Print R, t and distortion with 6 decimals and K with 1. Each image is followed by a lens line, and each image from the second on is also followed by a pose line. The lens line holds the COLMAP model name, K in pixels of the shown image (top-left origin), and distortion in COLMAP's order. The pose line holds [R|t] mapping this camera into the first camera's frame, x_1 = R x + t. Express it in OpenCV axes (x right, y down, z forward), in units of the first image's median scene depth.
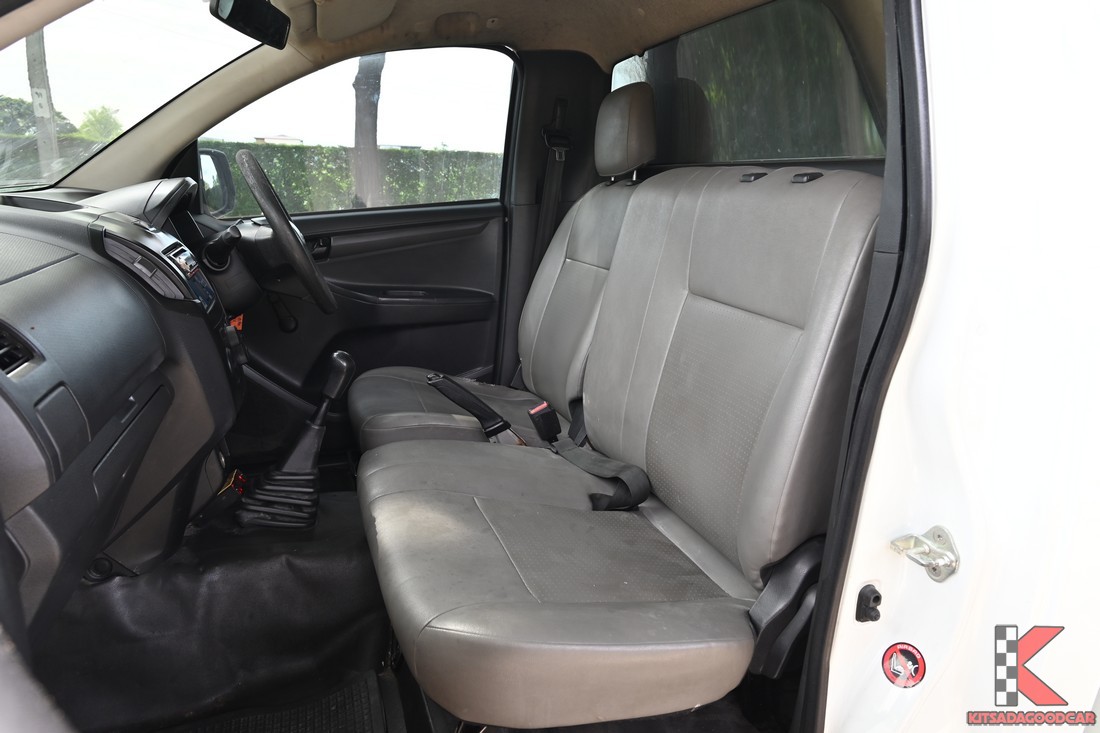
lens RADIAL K [[751.1, 0, 550.0], [0, 751.1, 366.5], [0, 0, 1]] dist [0.041223, -0.050871]
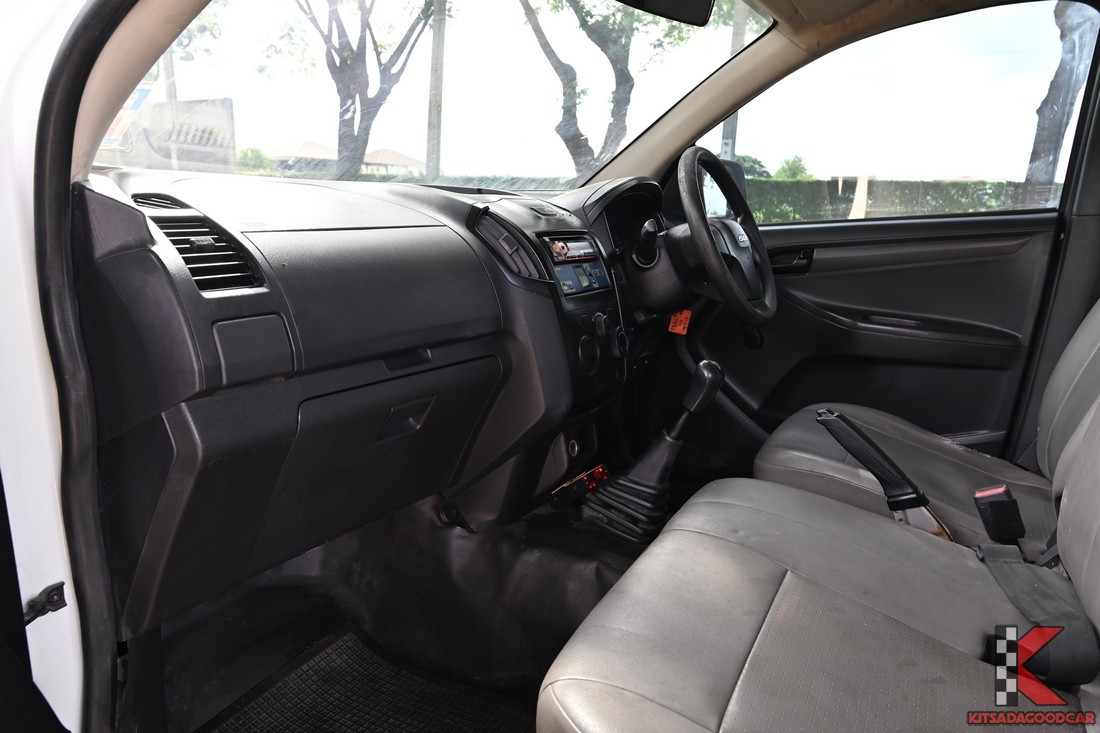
lens RADIAL K [[757.0, 0, 550.0], [0, 757.0, 366.5], [0, 0, 1]] dist [0.002509, 0.004564]
pose [[0.687934, 0.147297, -0.710670, 0.191220], [-0.184836, 0.982459, 0.024706, -0.000389], [0.701843, 0.114361, 0.703092, 0.219993]]
